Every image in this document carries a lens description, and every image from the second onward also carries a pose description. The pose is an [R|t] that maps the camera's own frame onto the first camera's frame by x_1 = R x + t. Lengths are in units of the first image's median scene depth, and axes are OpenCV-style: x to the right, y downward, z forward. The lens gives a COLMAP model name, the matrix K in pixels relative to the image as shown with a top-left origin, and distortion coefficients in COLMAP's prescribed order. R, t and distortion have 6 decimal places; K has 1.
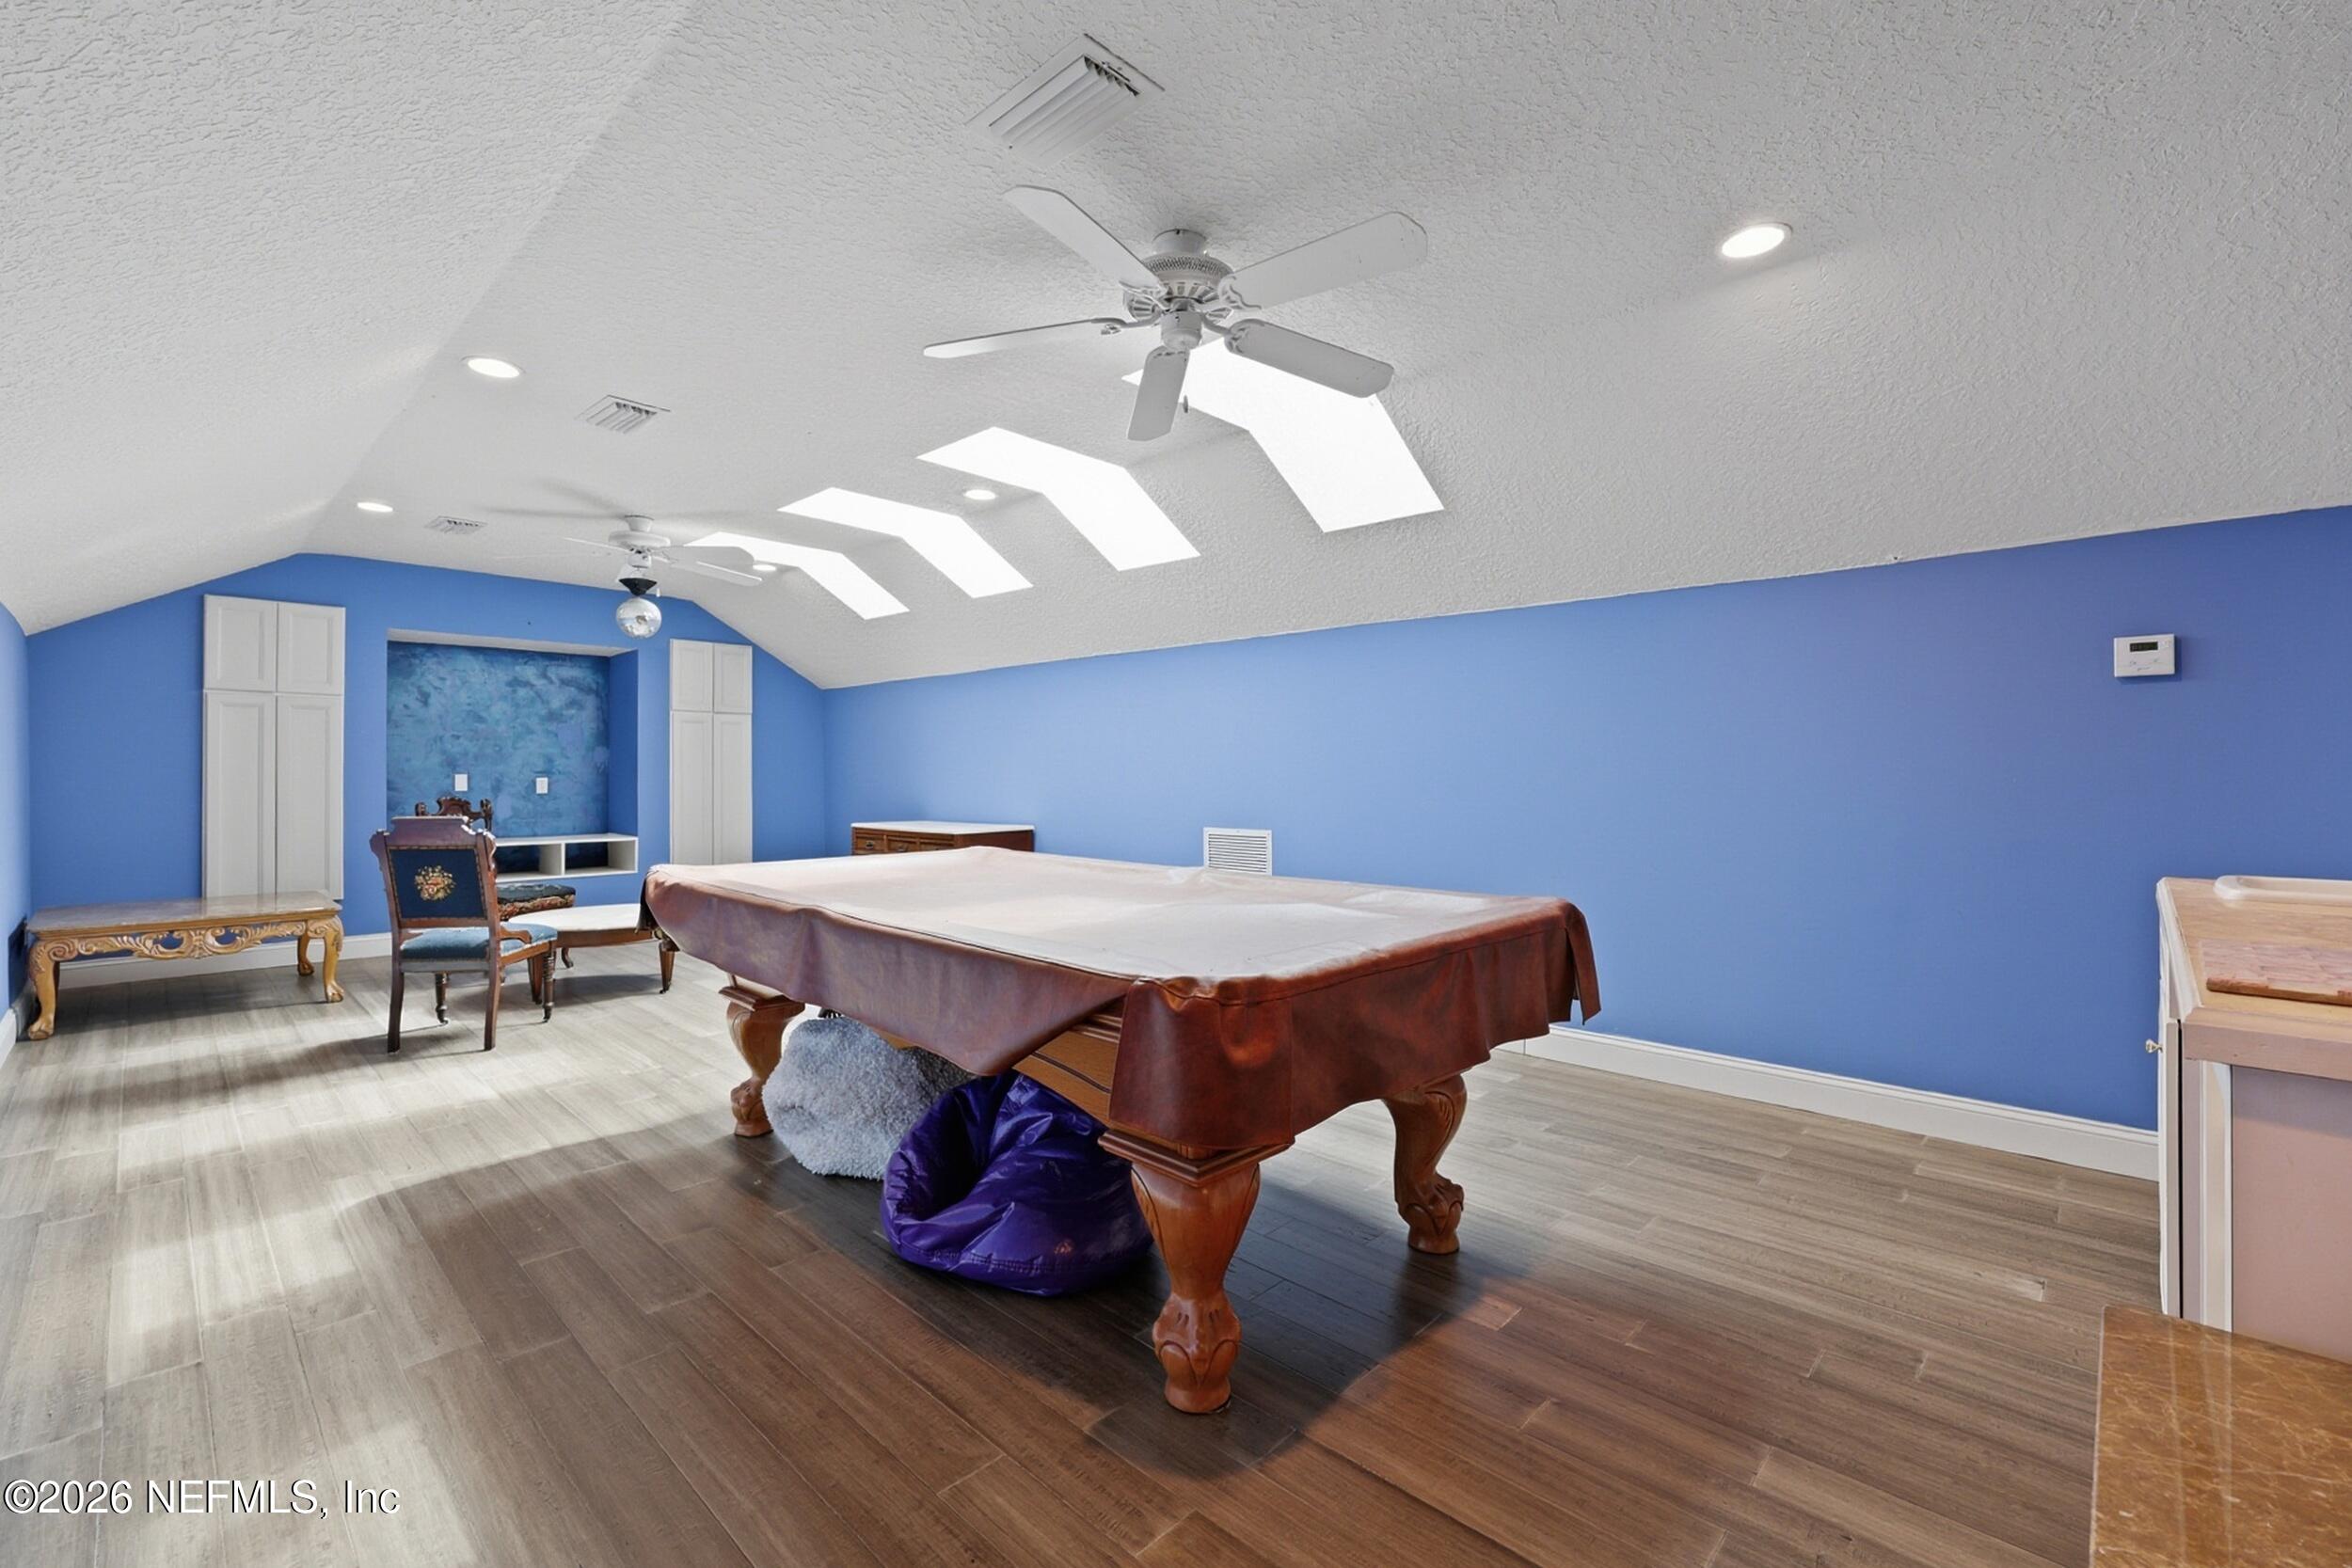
lens RADIAL K [[966.5, 0, 1175.2], [0, 966.5, 749.1], [0, 0, 1]] dist [-0.002182, -0.000165]
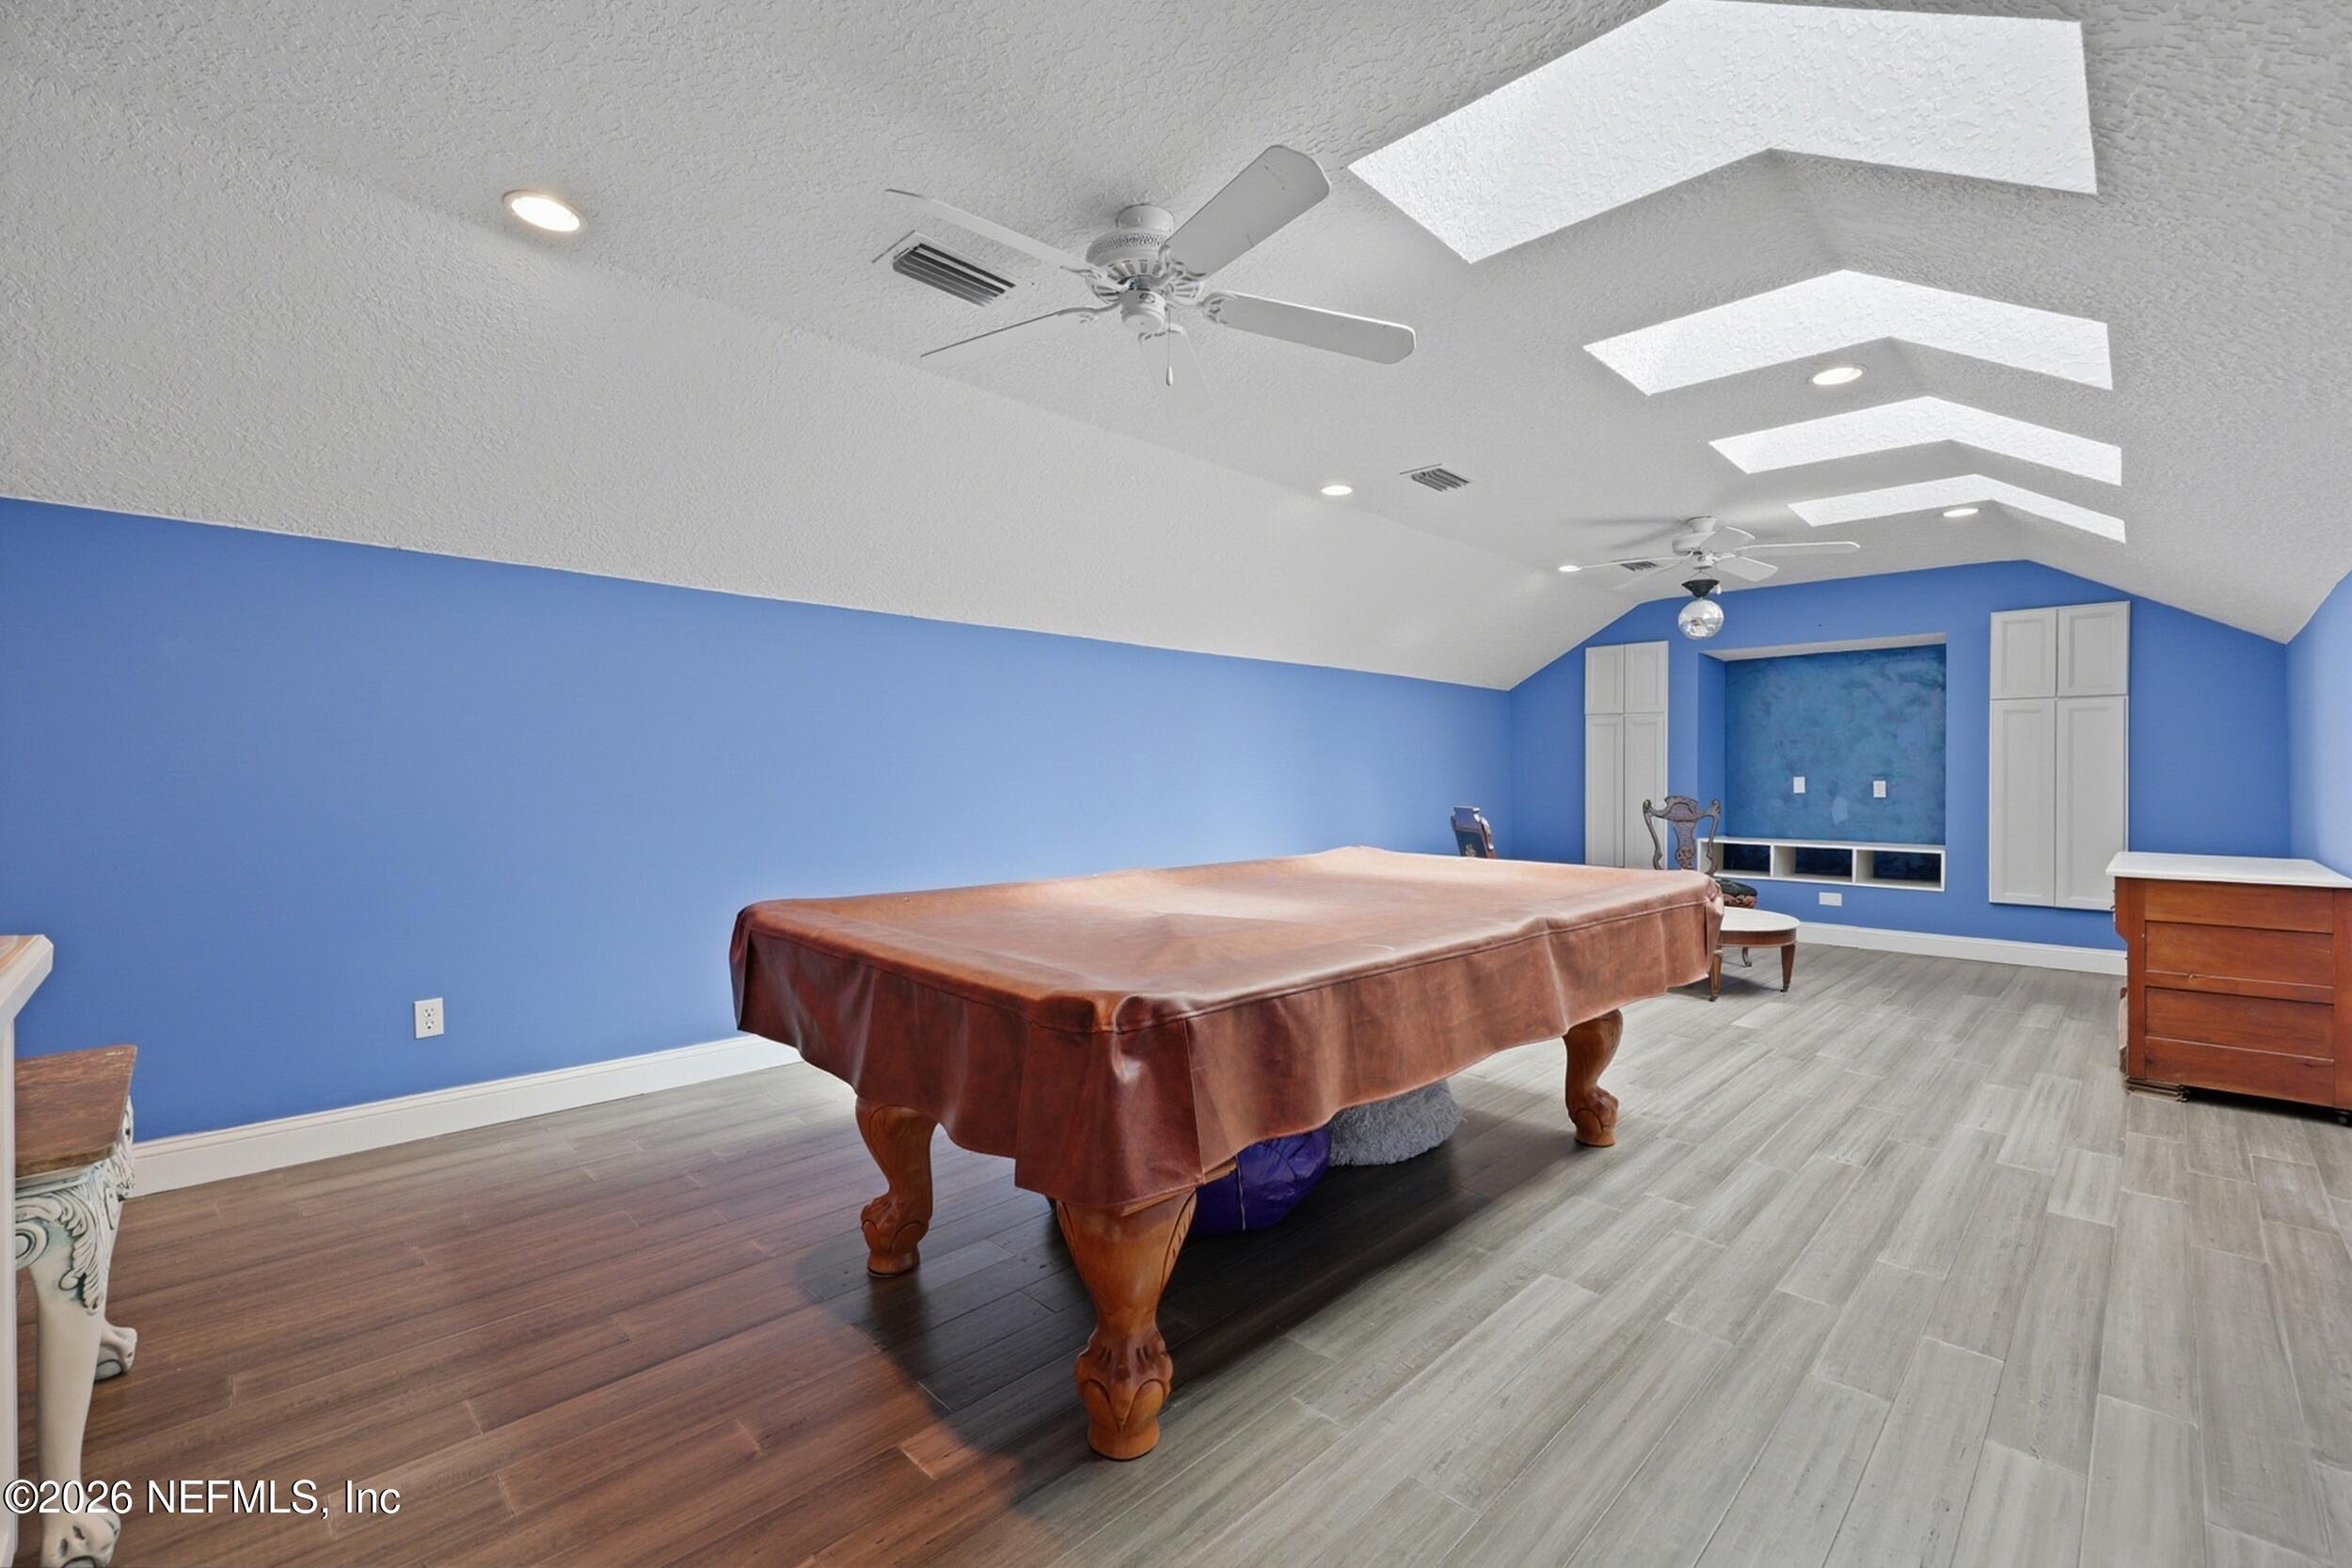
lens RADIAL K [[949.6, 0, 1184.3], [0, 949.6, 773.7], [0, 0, 1]] dist [-0.001433, -0.000115]
pose [[0.009158, -0.000279, -0.999958, 0.299826], [0.022041, 0.999757, -0.000077, 0.007943], [0.999715, -0.022040, 0.009162, 0.325524]]
